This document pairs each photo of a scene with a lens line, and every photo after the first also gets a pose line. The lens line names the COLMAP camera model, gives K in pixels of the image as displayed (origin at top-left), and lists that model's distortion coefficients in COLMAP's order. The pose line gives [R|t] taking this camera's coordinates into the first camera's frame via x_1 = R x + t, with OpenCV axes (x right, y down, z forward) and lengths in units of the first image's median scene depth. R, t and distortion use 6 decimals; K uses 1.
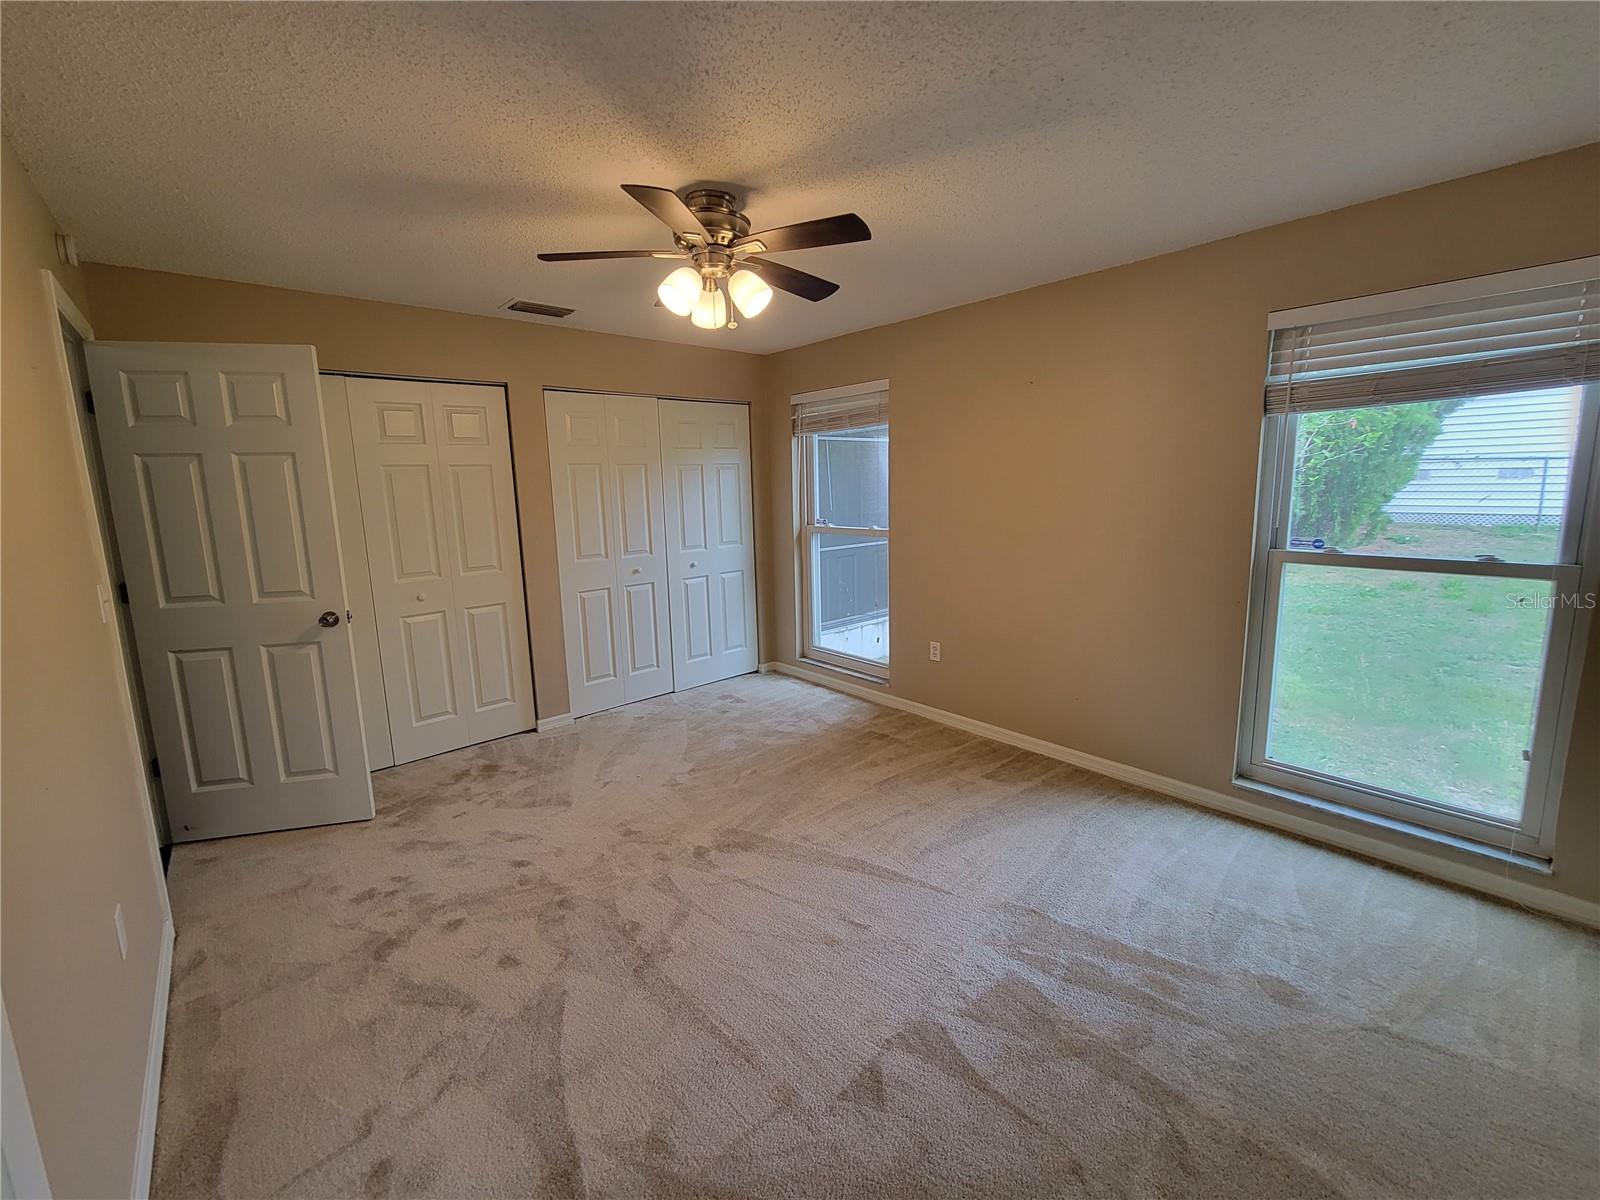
lens RADIAL K [[659.5, 0, 801.4], [0, 659.5, 594.3], [0, 0, 1]] dist [-0.010026, -0.000901]
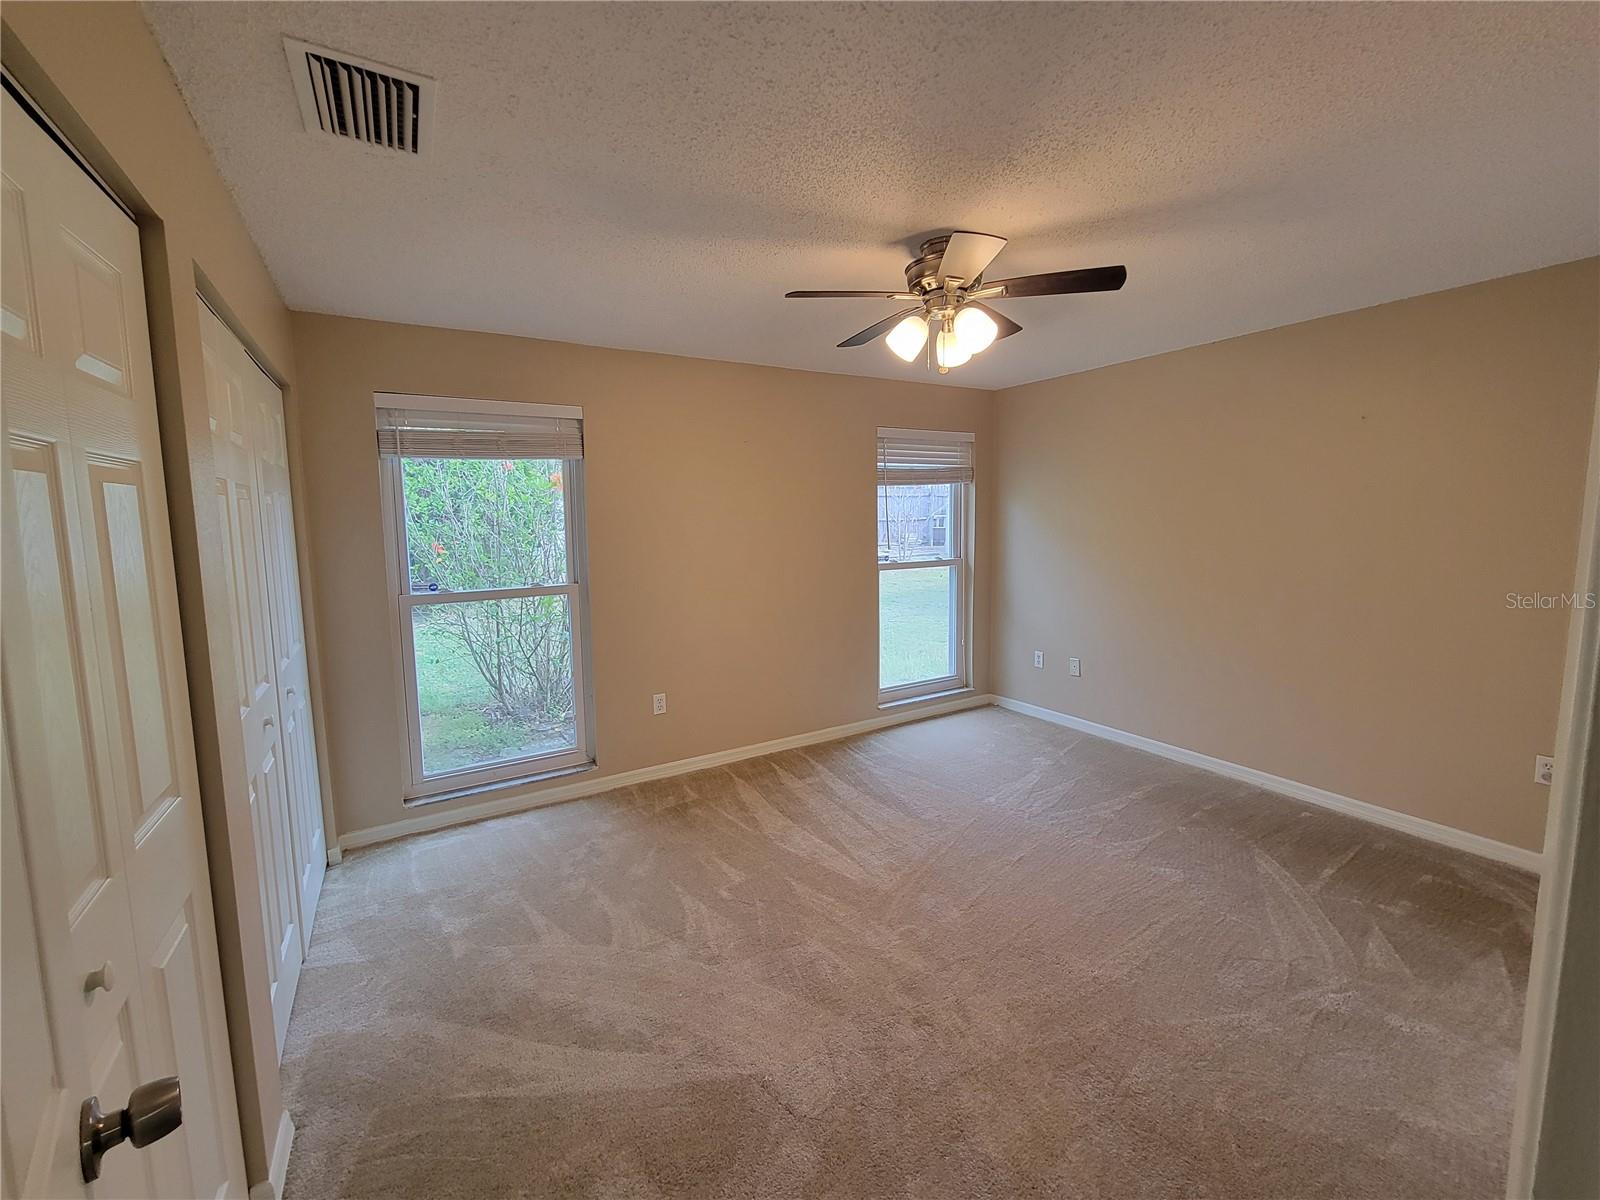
lens RADIAL K [[659.5, 0, 798.6], [0, 659.5, 594.1], [0, 0, 1]] dist [-0.010026, -0.000901]
pose [[0.168219, -0.099214, 0.980744, -0.666652], [0.177661, 0.981681, 0.068836, -0.097240], [-0.969607, 0.162661, 0.182764, 0.602583]]
